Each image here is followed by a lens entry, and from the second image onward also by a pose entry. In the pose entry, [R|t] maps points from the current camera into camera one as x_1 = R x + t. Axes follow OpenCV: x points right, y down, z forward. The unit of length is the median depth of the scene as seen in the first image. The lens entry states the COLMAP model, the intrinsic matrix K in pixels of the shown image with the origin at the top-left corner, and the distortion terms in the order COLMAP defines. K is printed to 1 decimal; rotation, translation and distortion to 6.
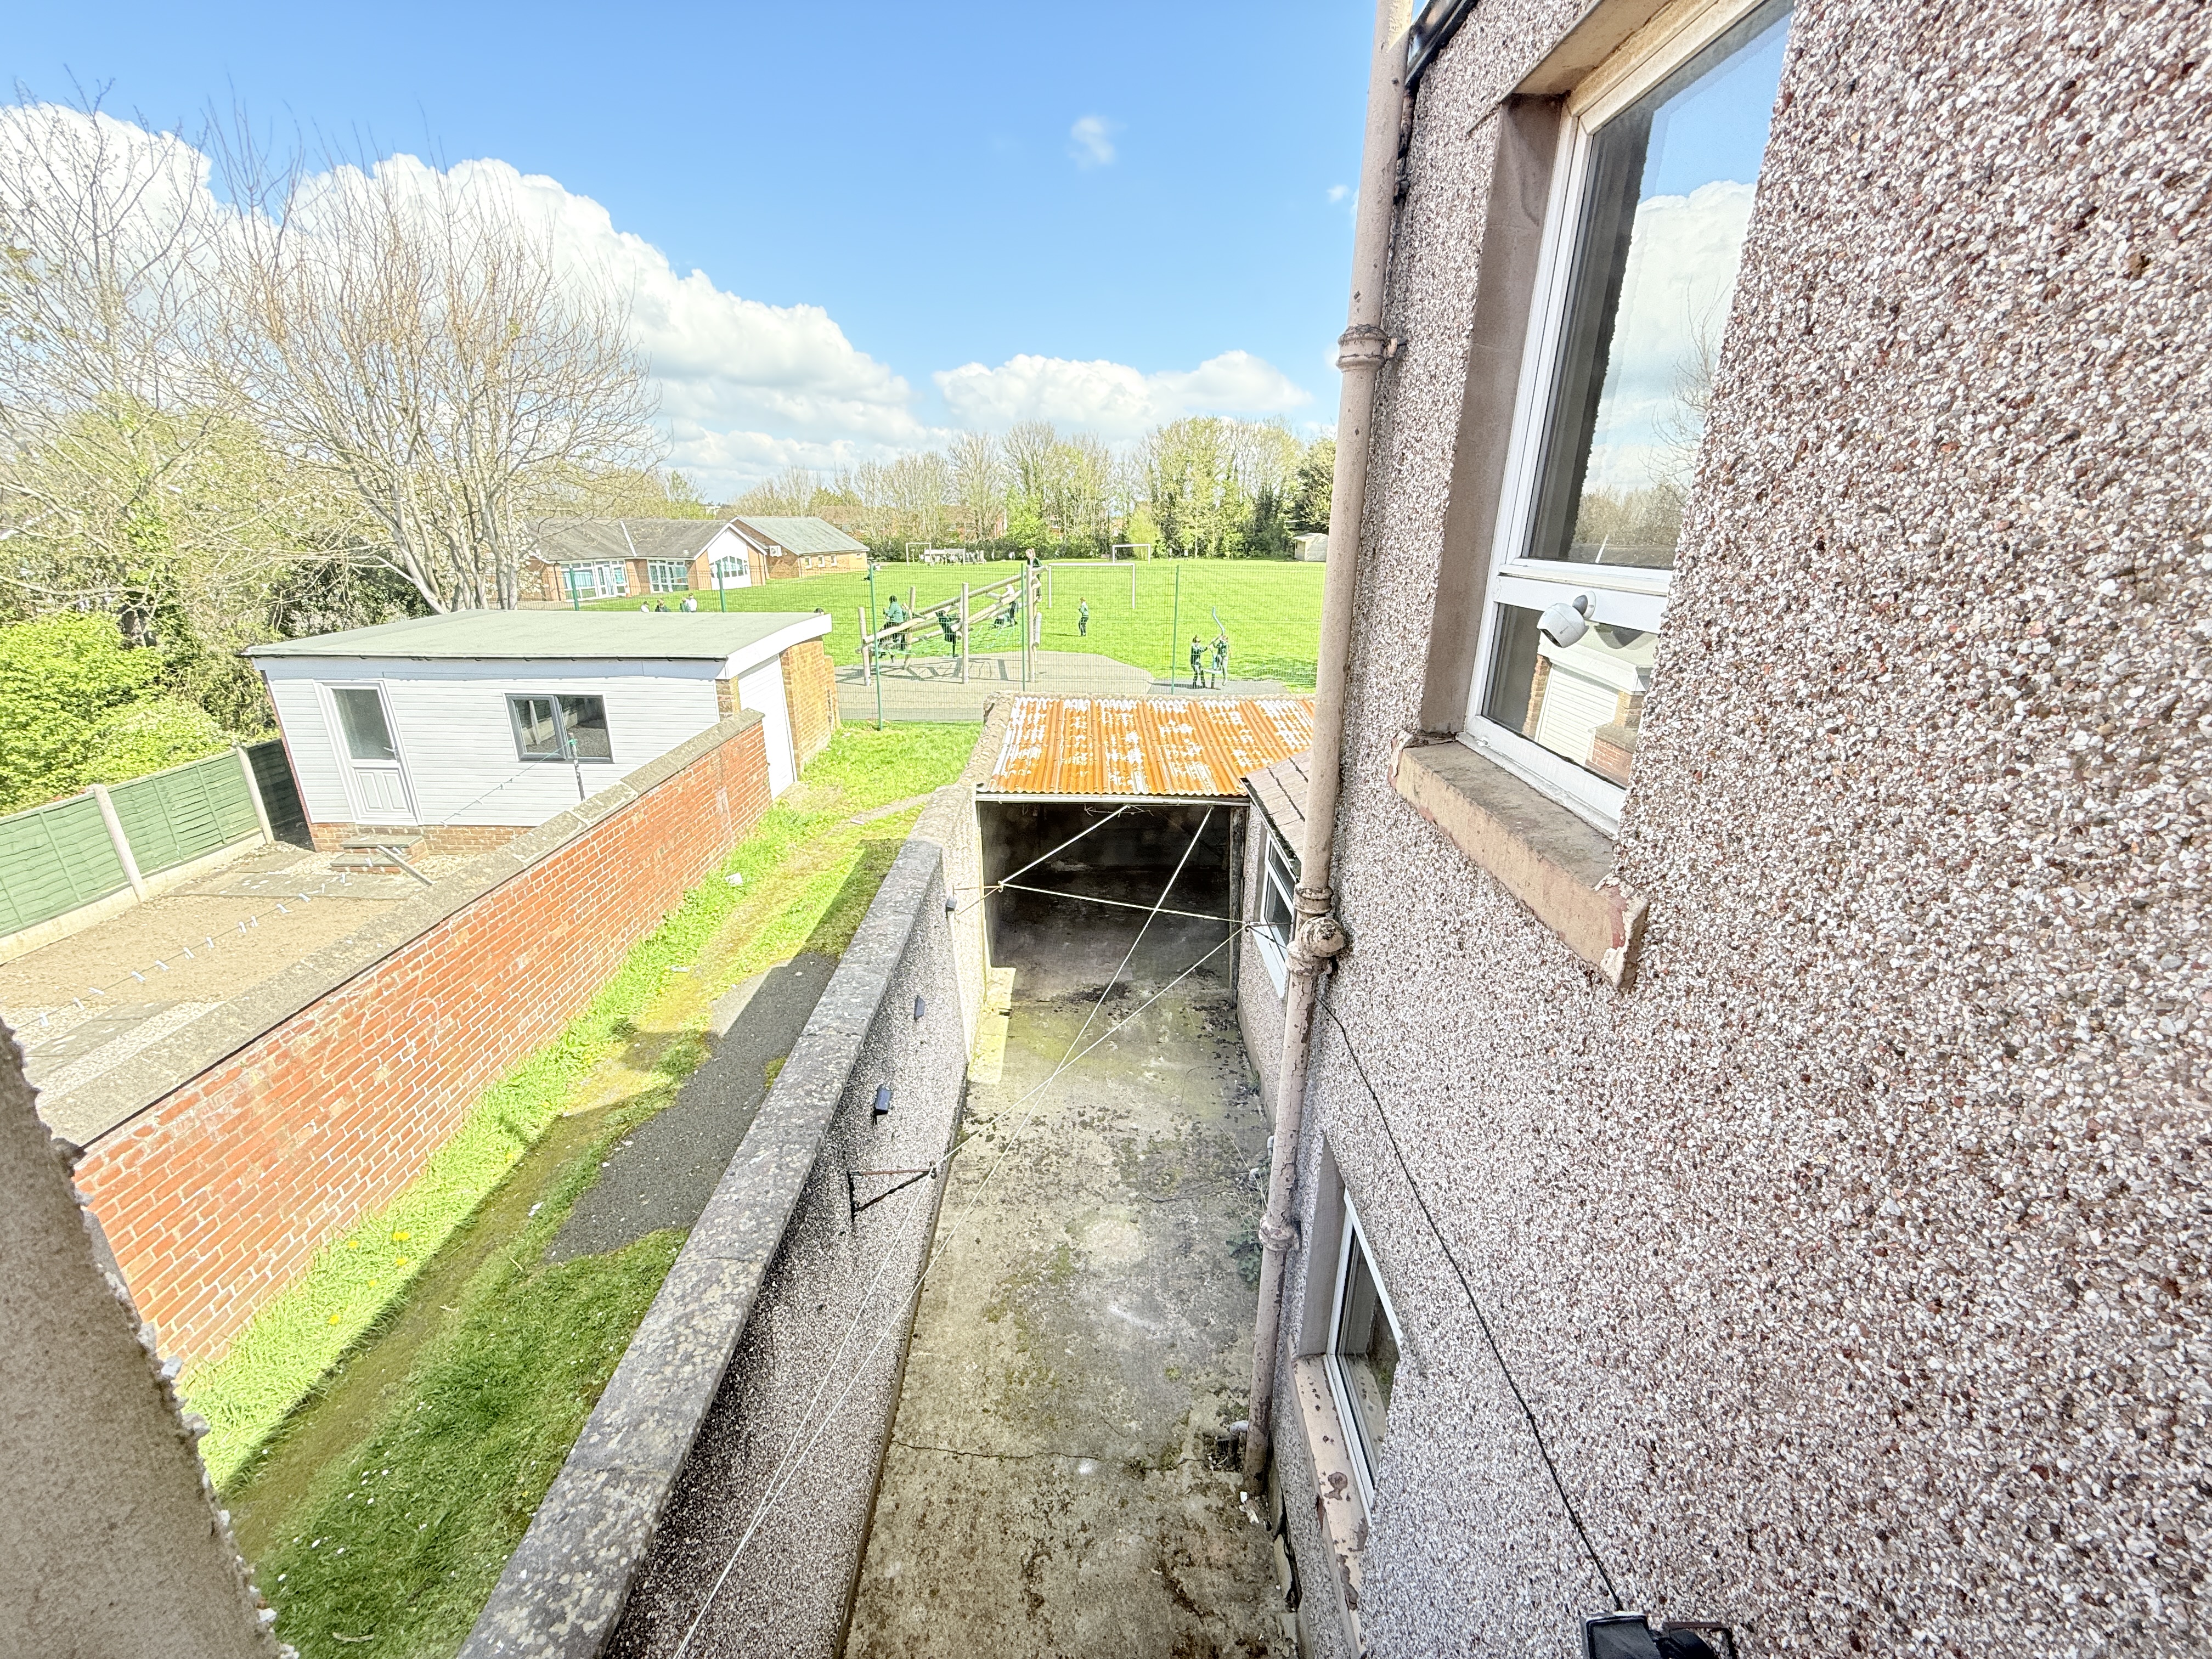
lens RADIAL K [[866.9, 0, 1106.0], [0, 866.9, 829.5], [0, 0, 1]] dist [0.001093, 0.000187]
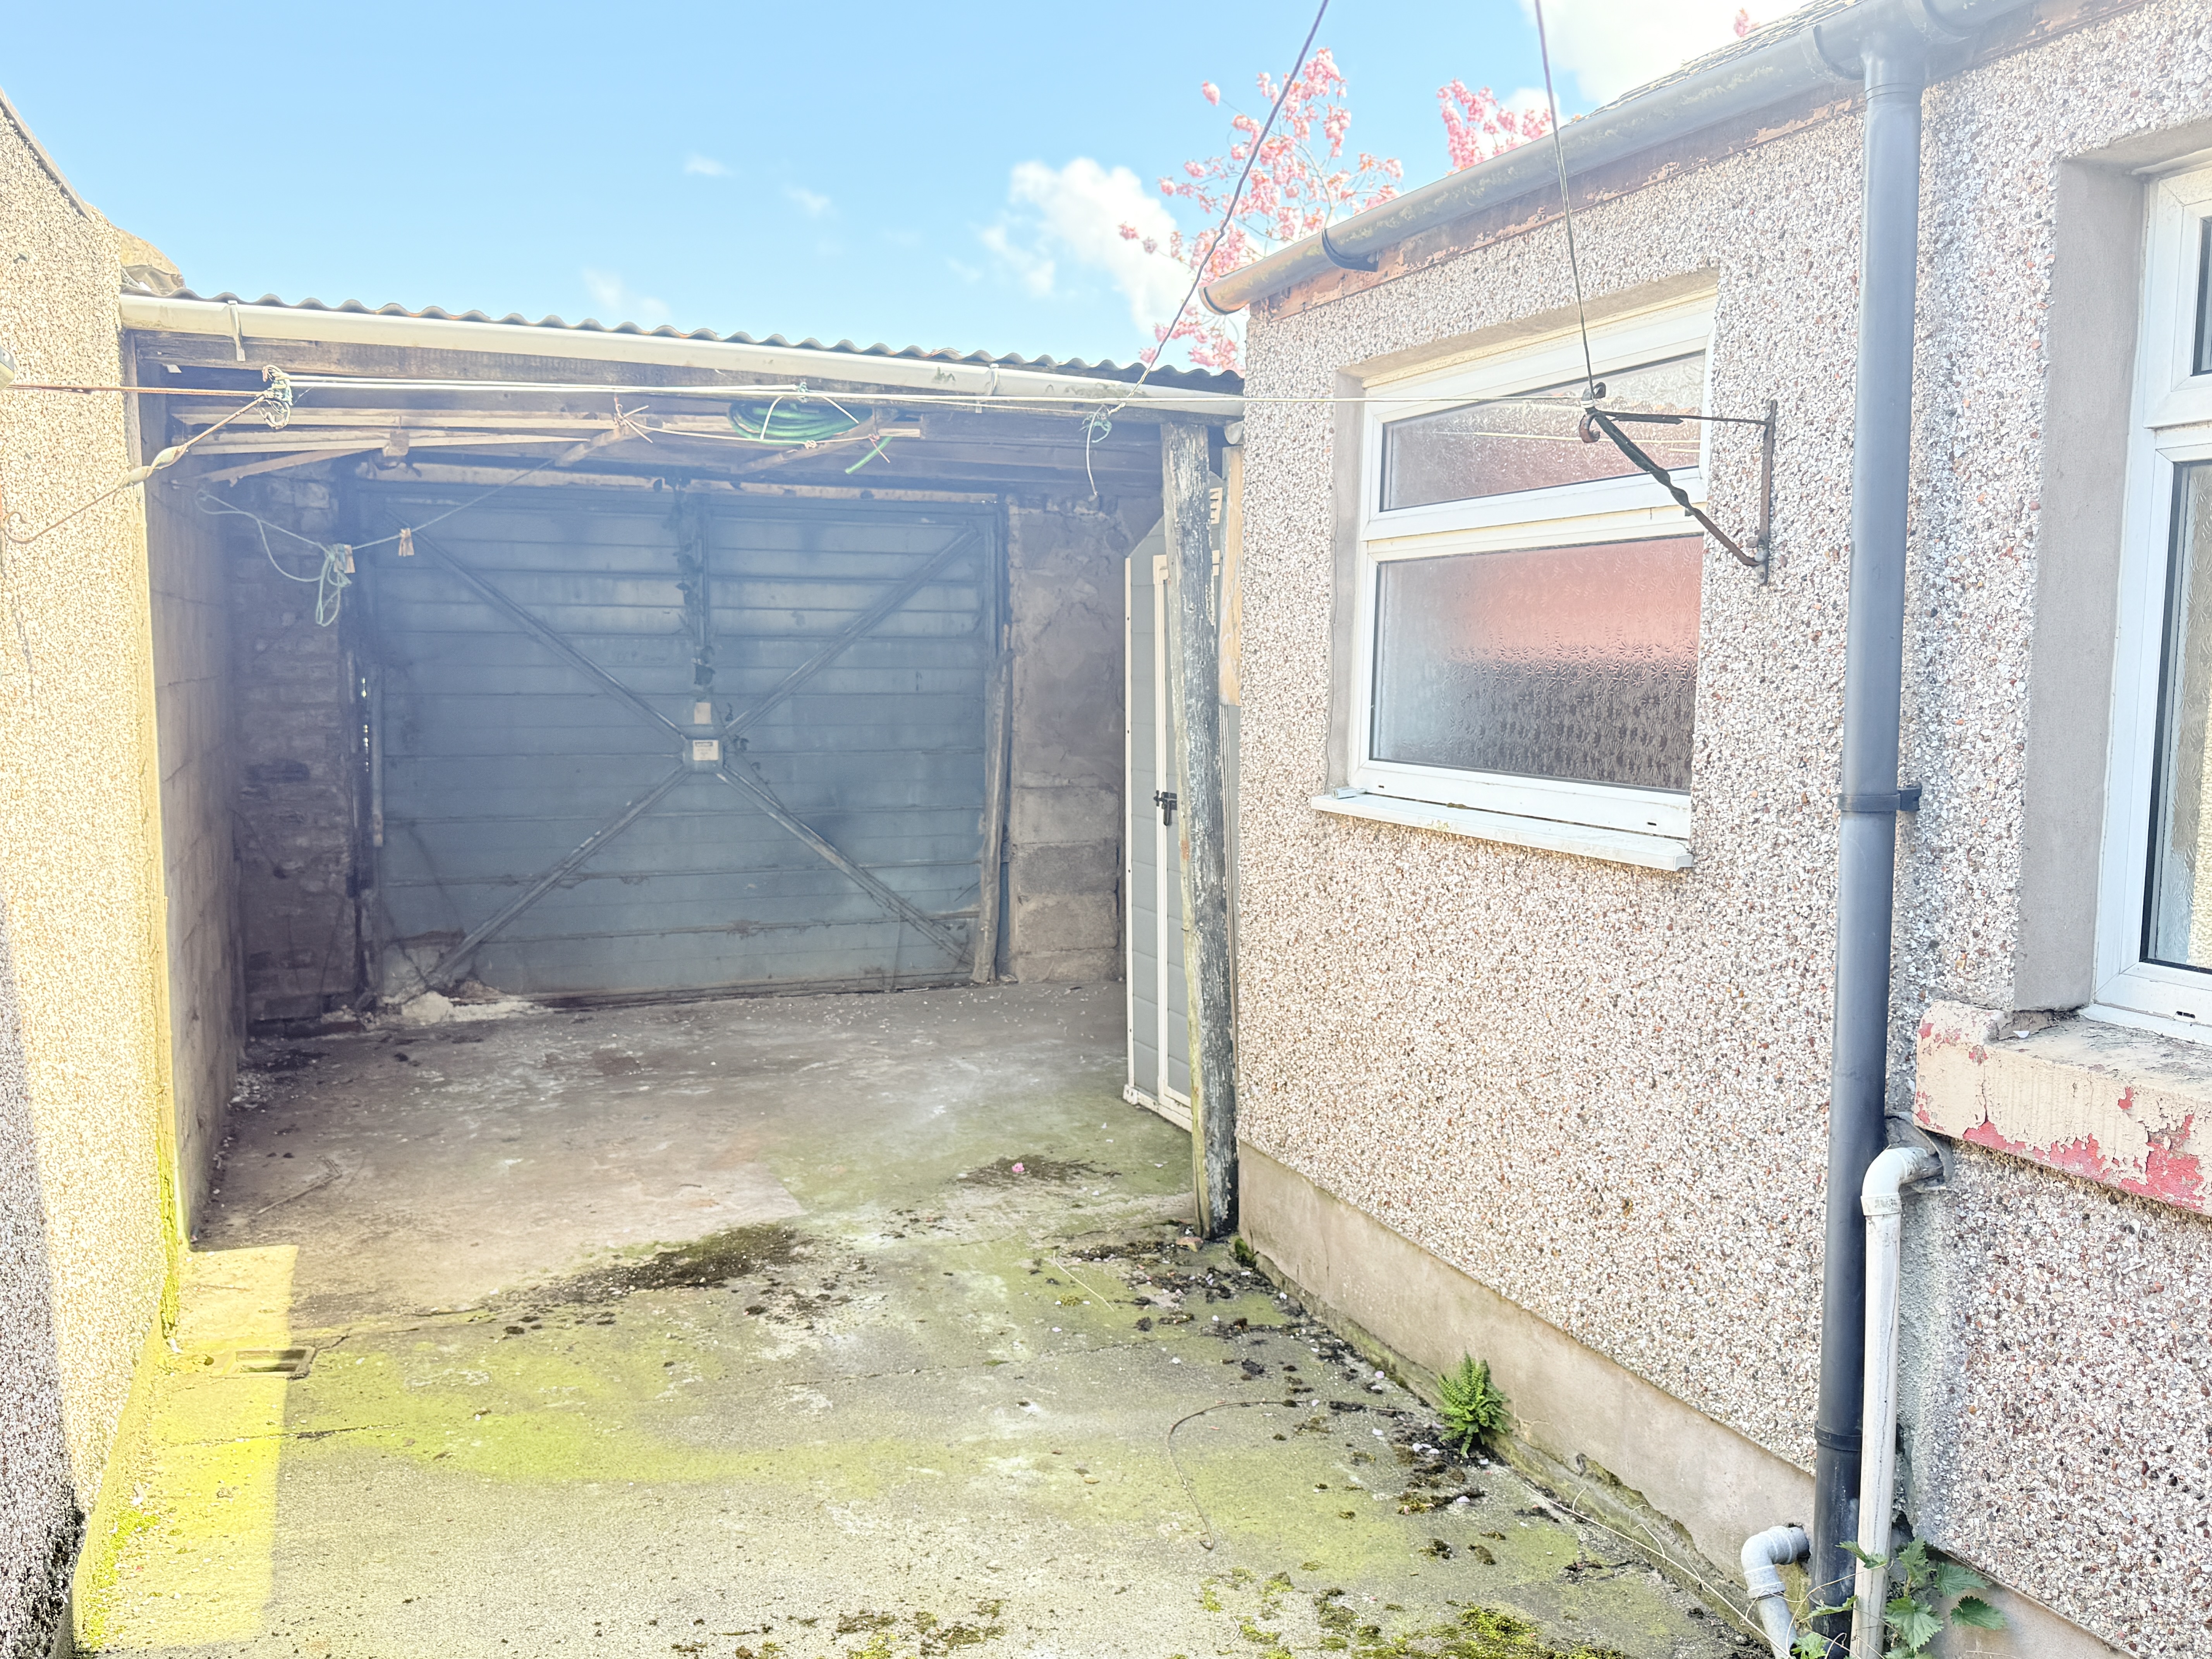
lens RADIAL K [[1892.3, 0, 1075.6], [0, 1892.3, 831.4], [0, 0, 1]] dist [0.070749, -0.001821]
pose [[0.945684, -0.037329, 0.322936, -0.077042], [0.115672, 0.967012, -0.226953, 0.218948], [-0.303811, 0.251981, 0.918806, 0.468706]]
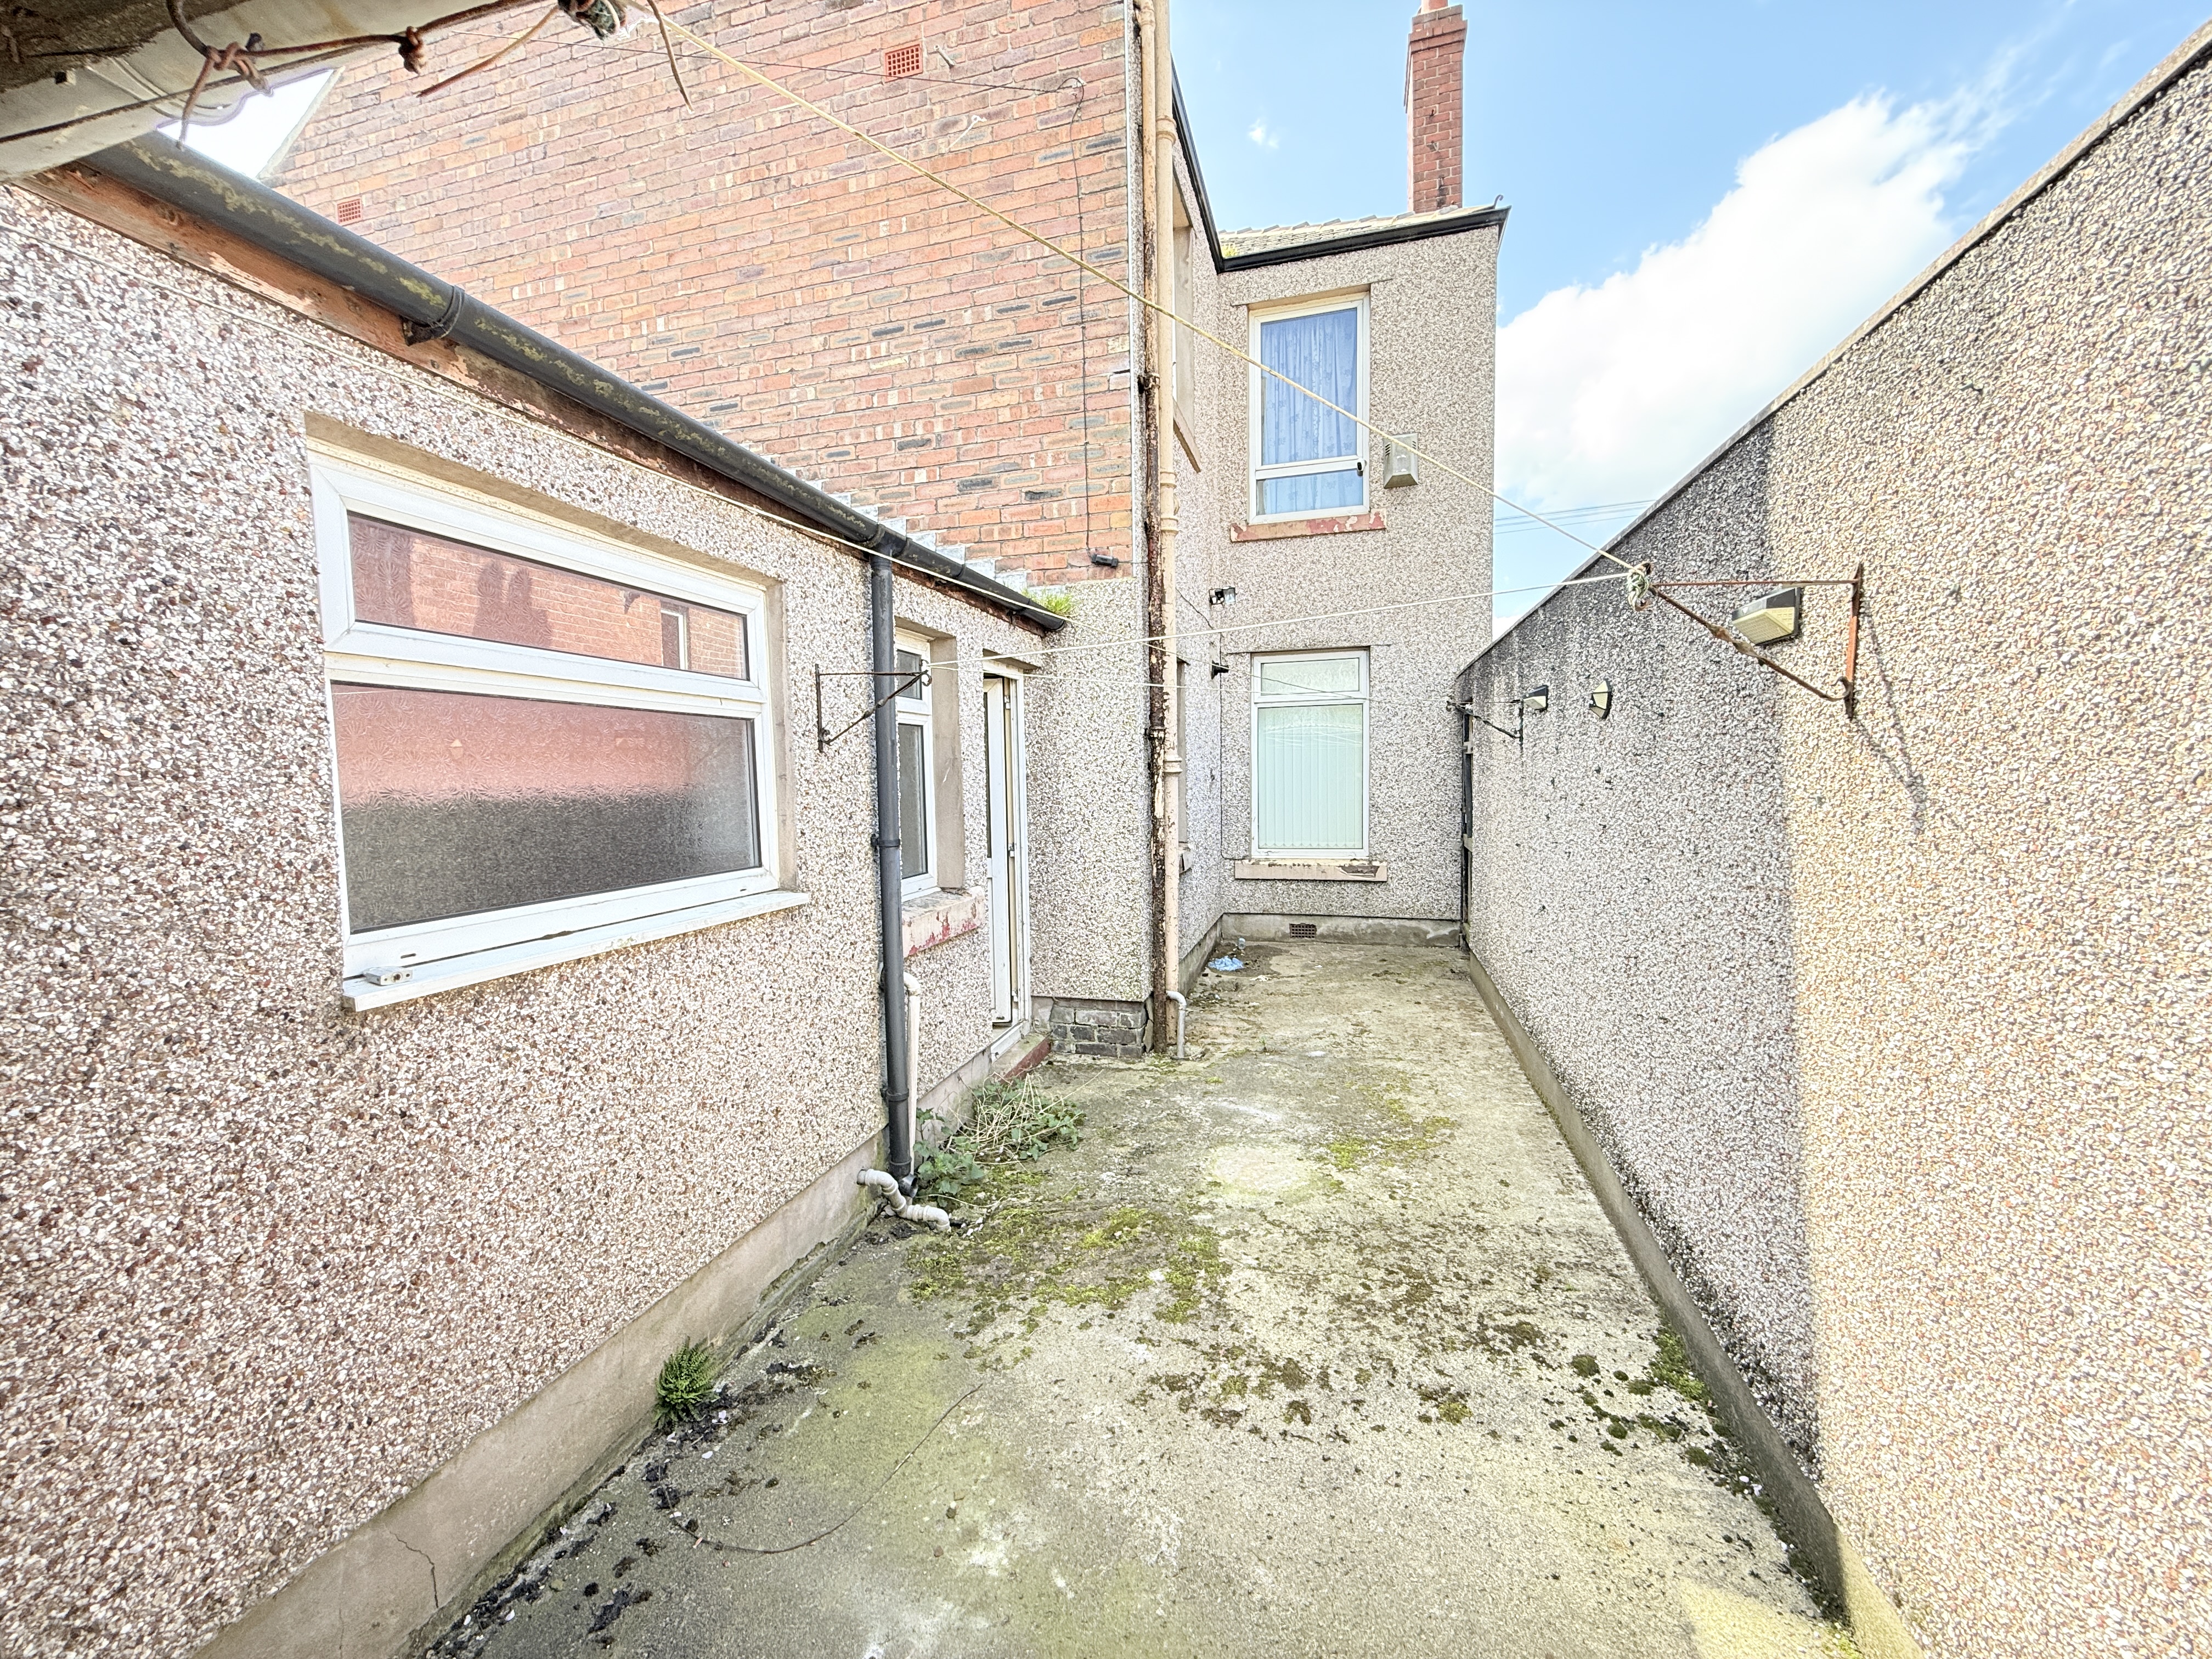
lens RADIAL K [[866.9, 0, 1106.0], [0, 866.9, 829.5], [0, 0, 1]] dist [0.001093, 0.000187]
pose [[-0.958789, -0.013076, 0.283817, -0.039848], [0.102052, 0.916426, 0.386975, 0.019158], [-0.265157, 0.399991, -0.877325, 1.017418]]
